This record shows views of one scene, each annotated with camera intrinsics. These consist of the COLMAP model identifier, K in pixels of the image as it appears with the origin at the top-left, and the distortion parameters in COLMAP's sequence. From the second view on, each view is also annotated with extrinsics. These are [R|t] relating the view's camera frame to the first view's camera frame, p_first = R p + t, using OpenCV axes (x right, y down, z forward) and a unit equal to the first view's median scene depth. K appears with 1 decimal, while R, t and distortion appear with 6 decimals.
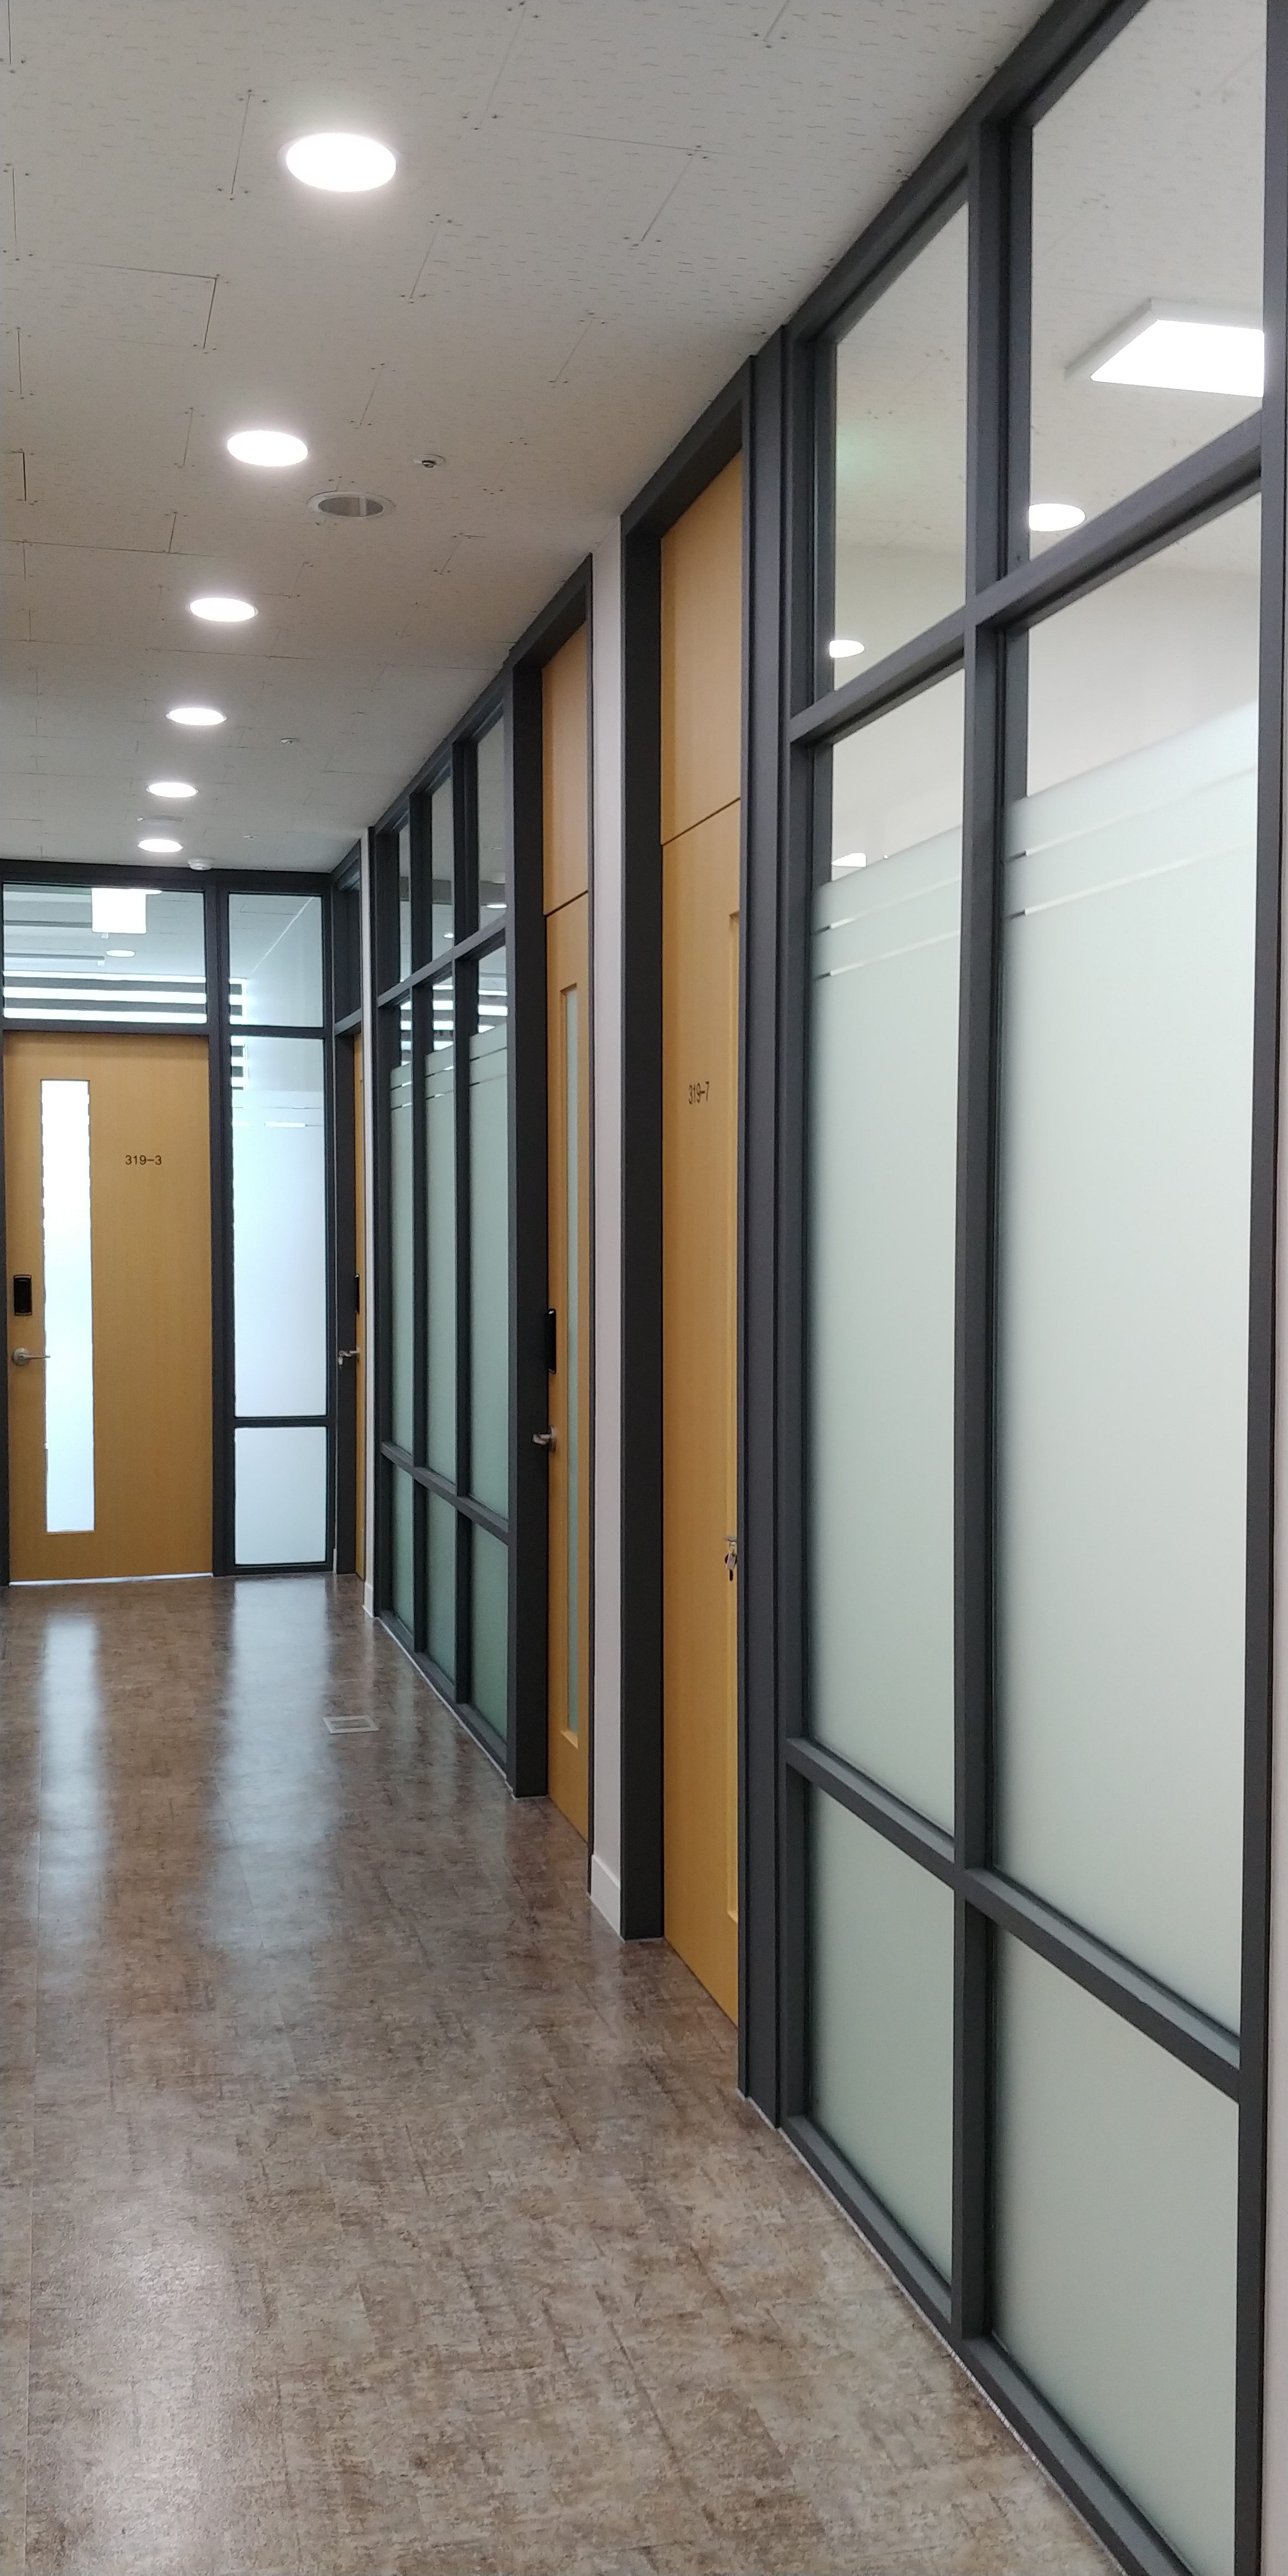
lens RADIAL K [[2366.0, 0, 669.4], [0, 2366.0, 1307.8], [0, 0, 1]] dist [0.016930, 0.000000]
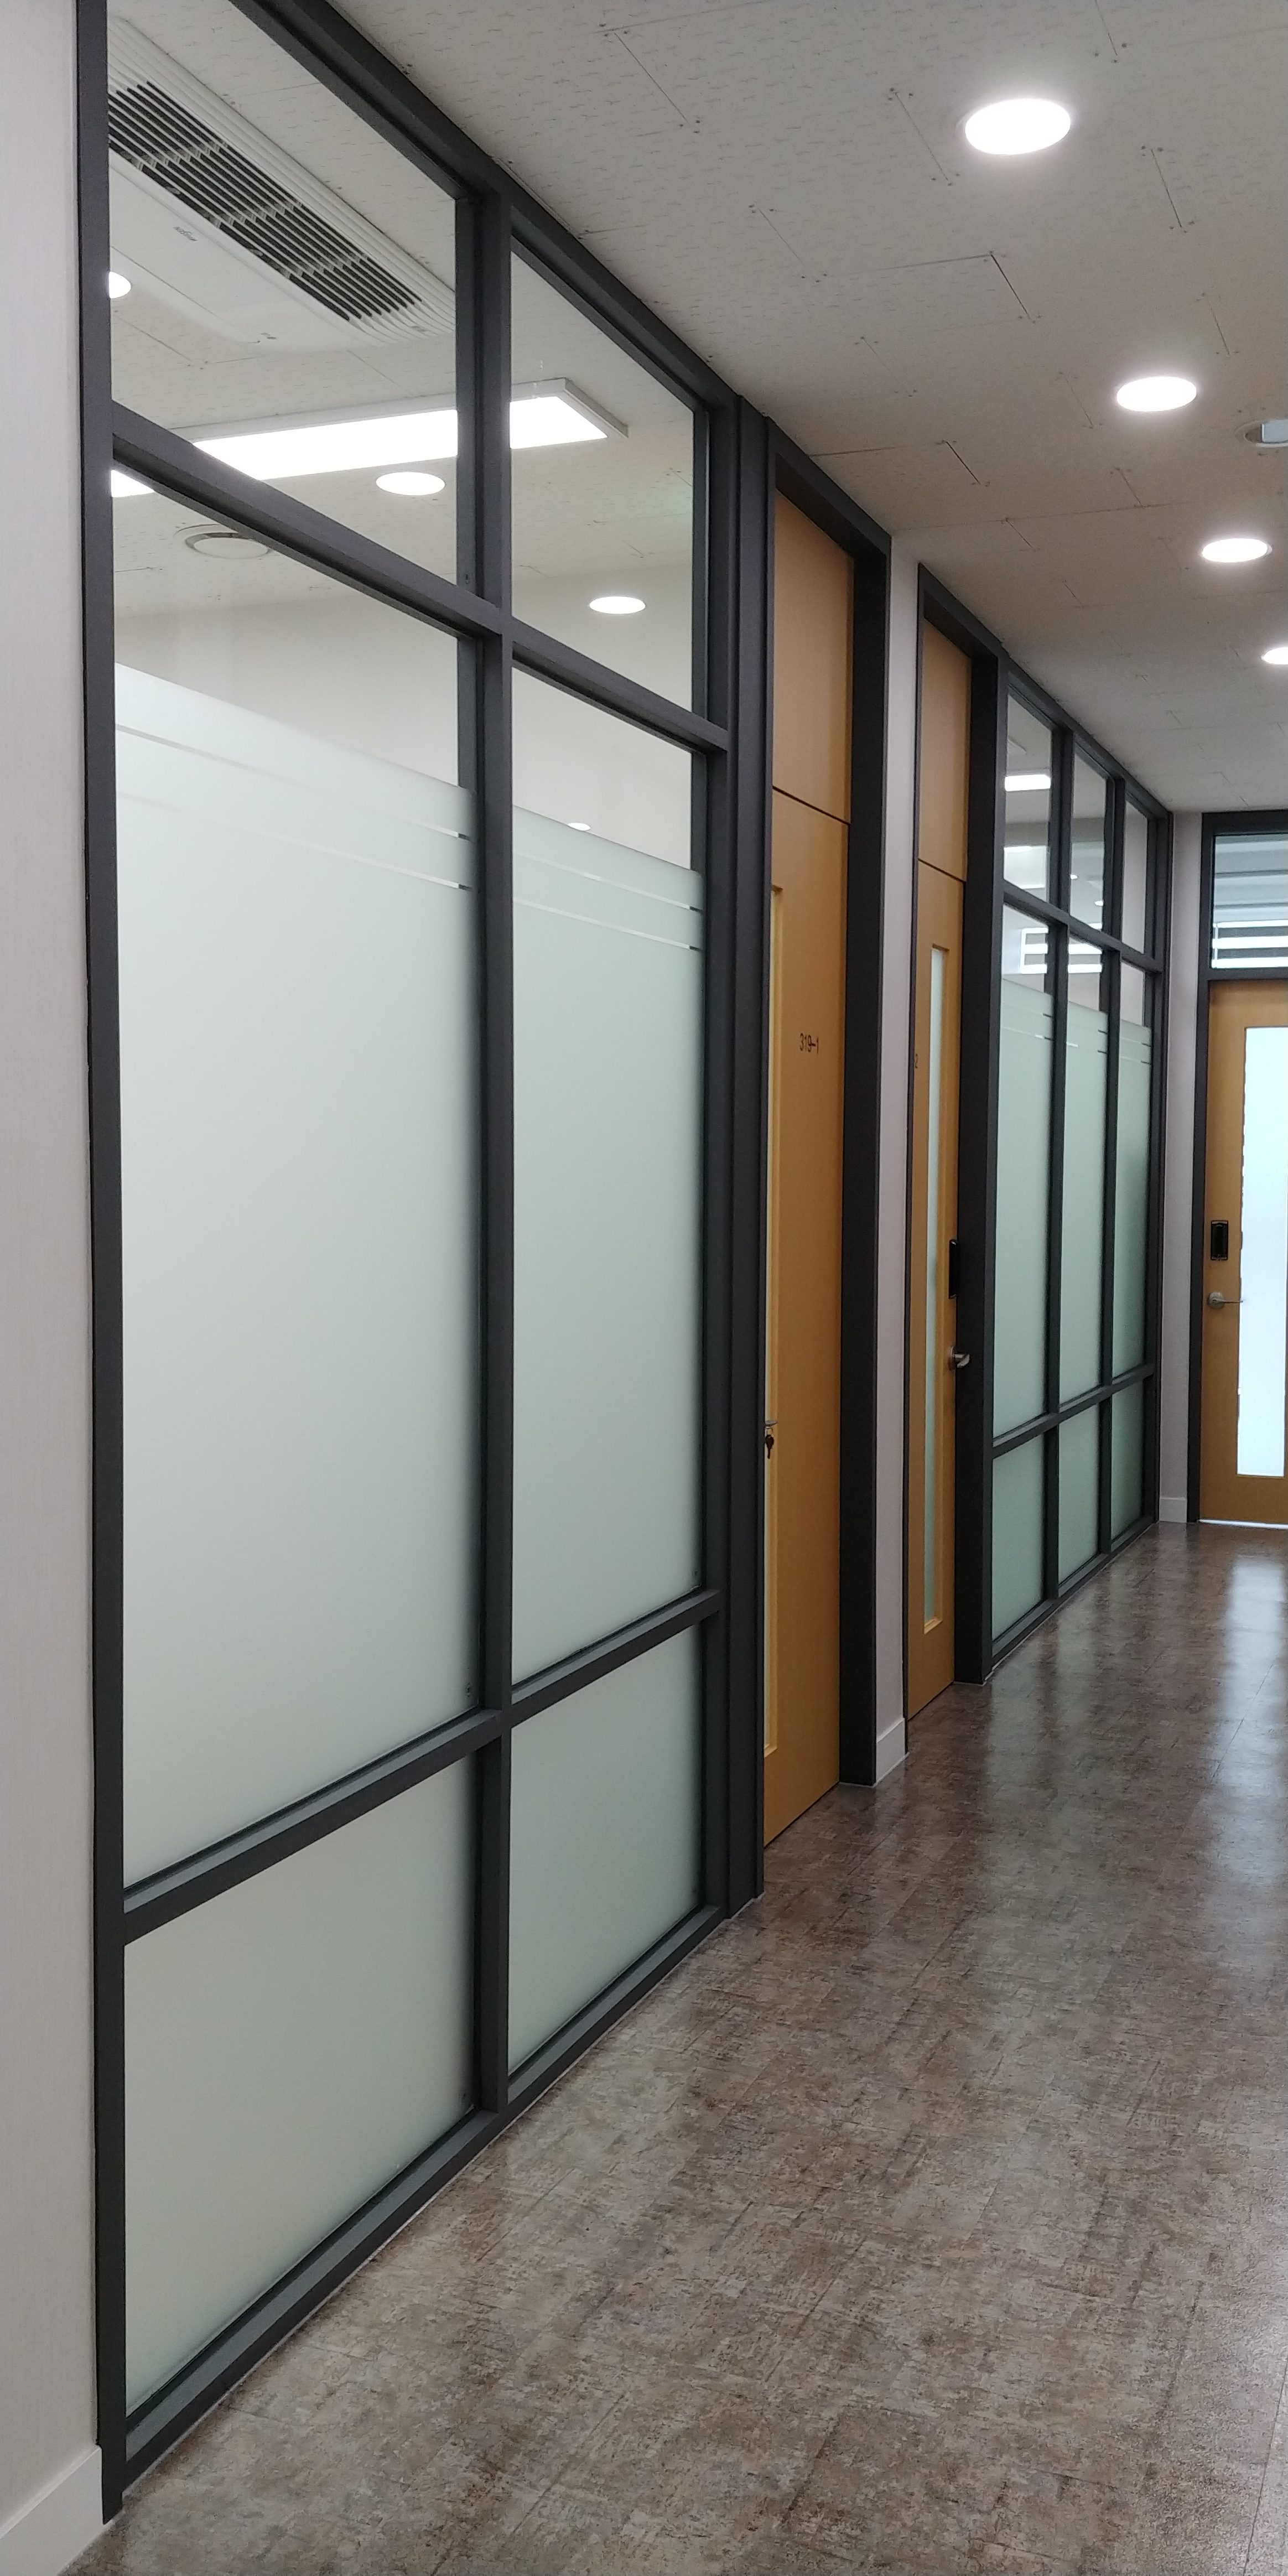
lens RADIAL K [[2366.0, 0, 615.8], [0, 2366.0, 1287.0], [0, 0, 1]] dist [0.016930, 0.000000]
pose [[0.804529, 0.035223, -0.592868, 0.275957], [-0.029018, 0.999379, 0.019997, 0.004000], [0.593204, 0.001116, 0.805052, 0.053611]]
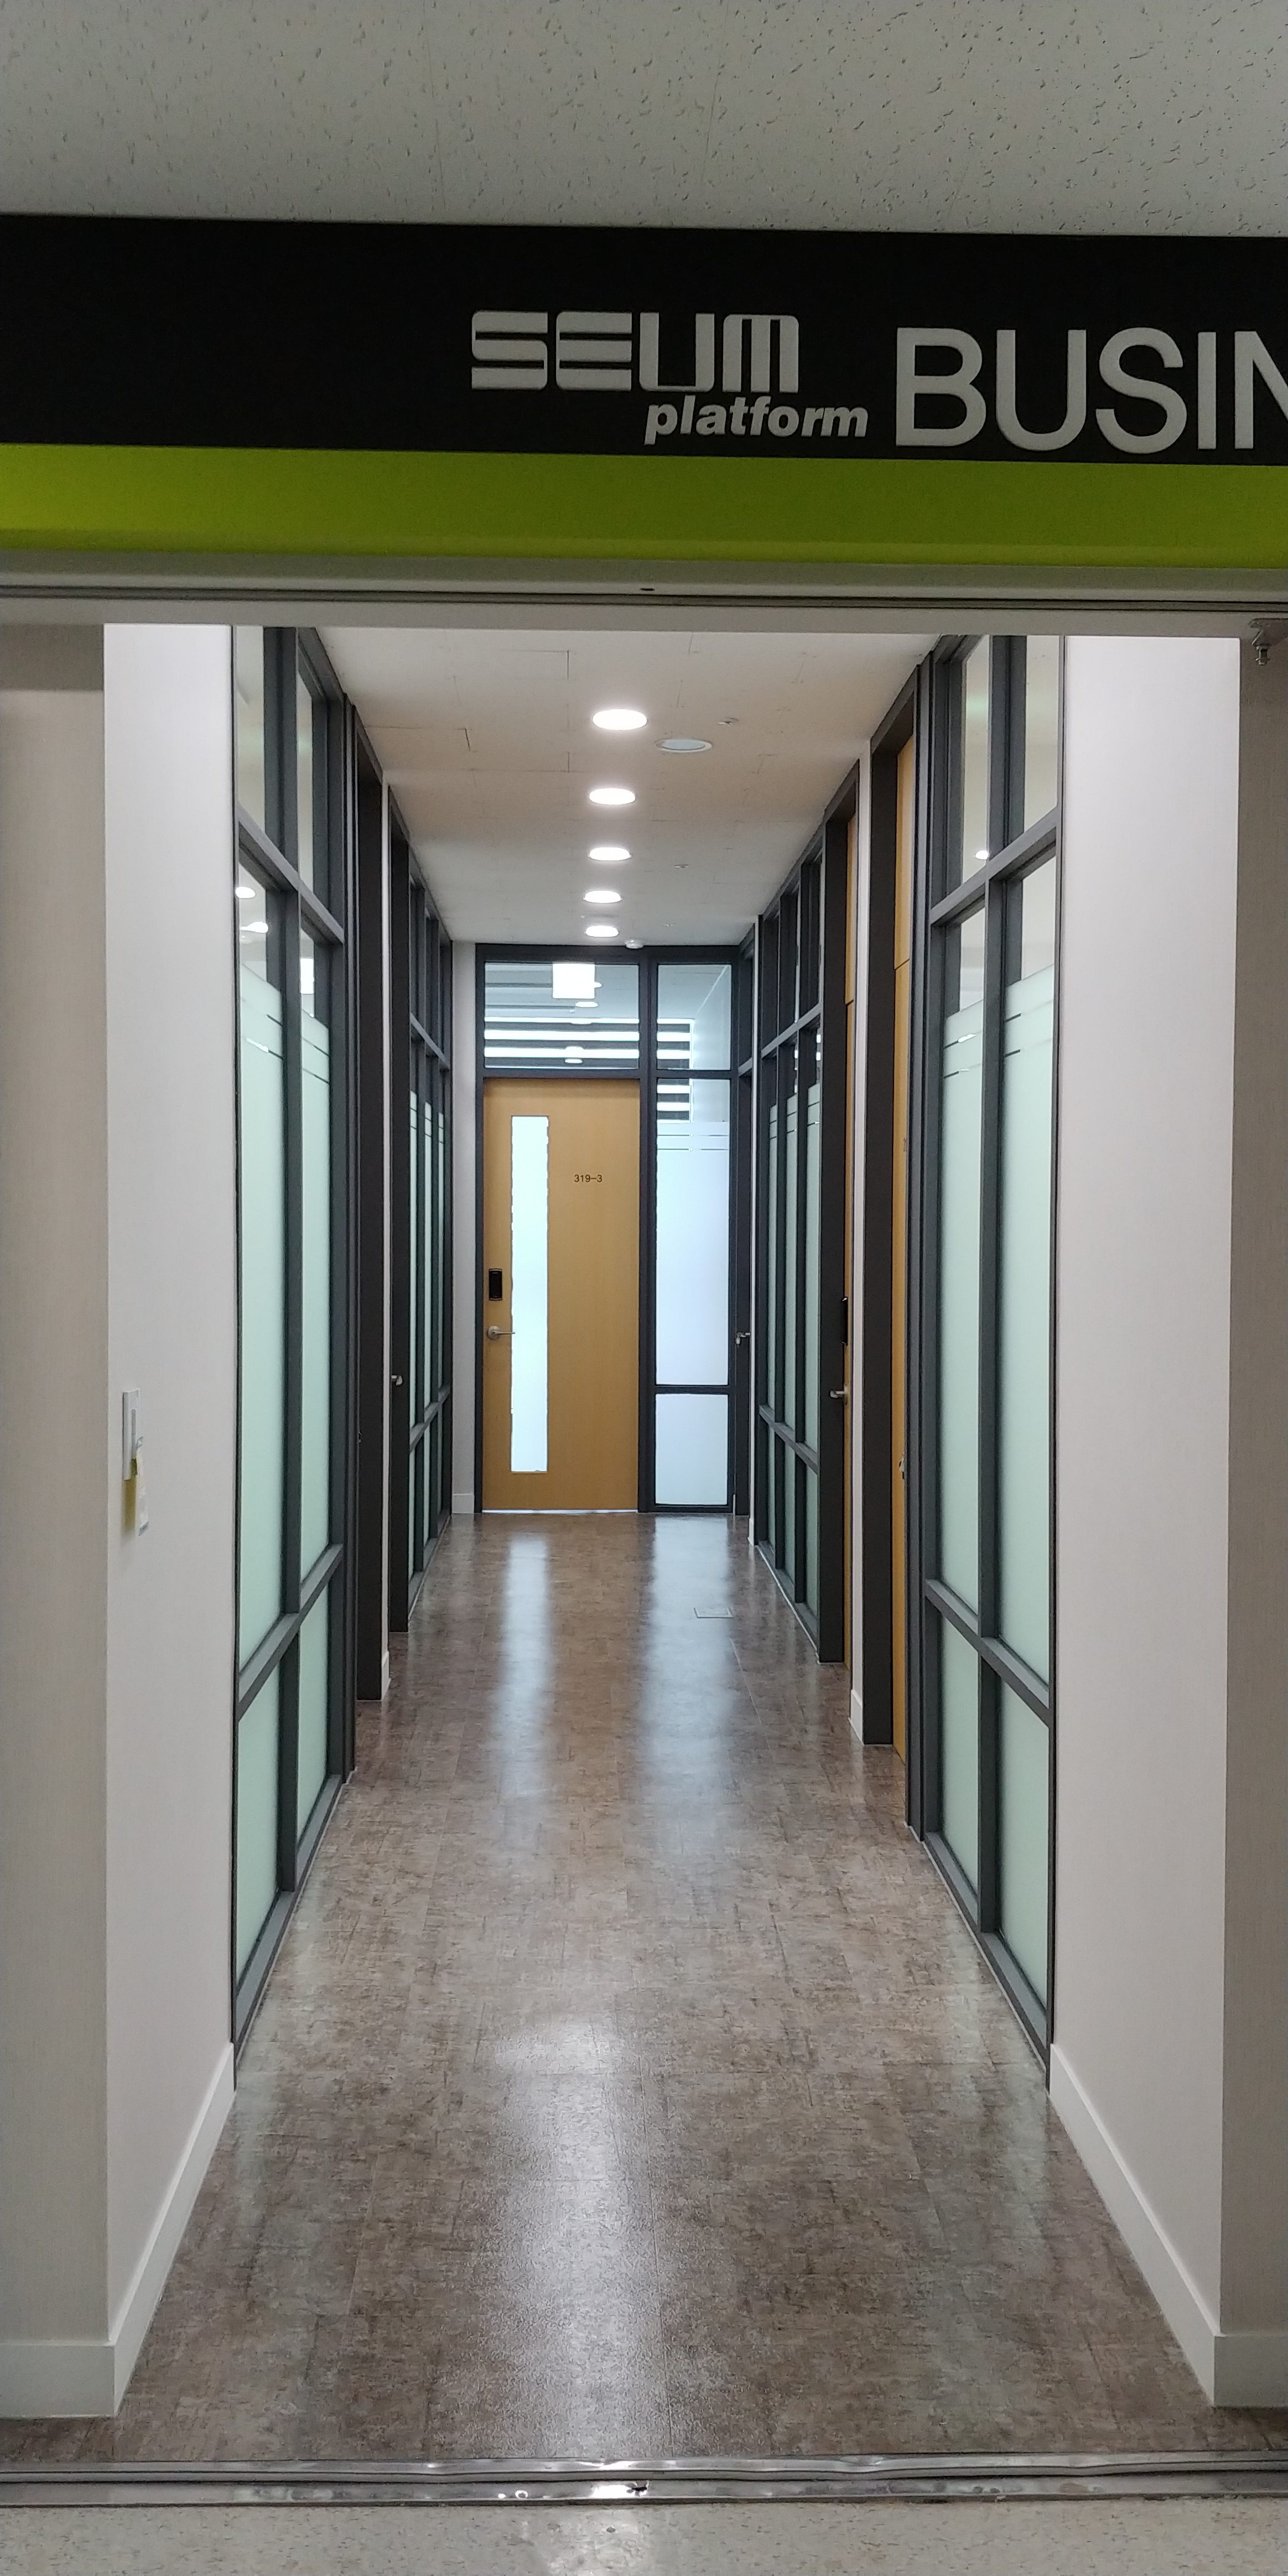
lens RADIAL K [[2366.0, 0, 624.0], [0, 2366.0, 1283.8], [0, 0, 1]] dist [0.016930, 0.000000]
pose [[0.972616, 0.012049, -0.232105, 0.196892], [-0.014363, 0.999863, -0.008278, 0.008327], [0.231974, 0.011385, 0.972655, -0.481641]]
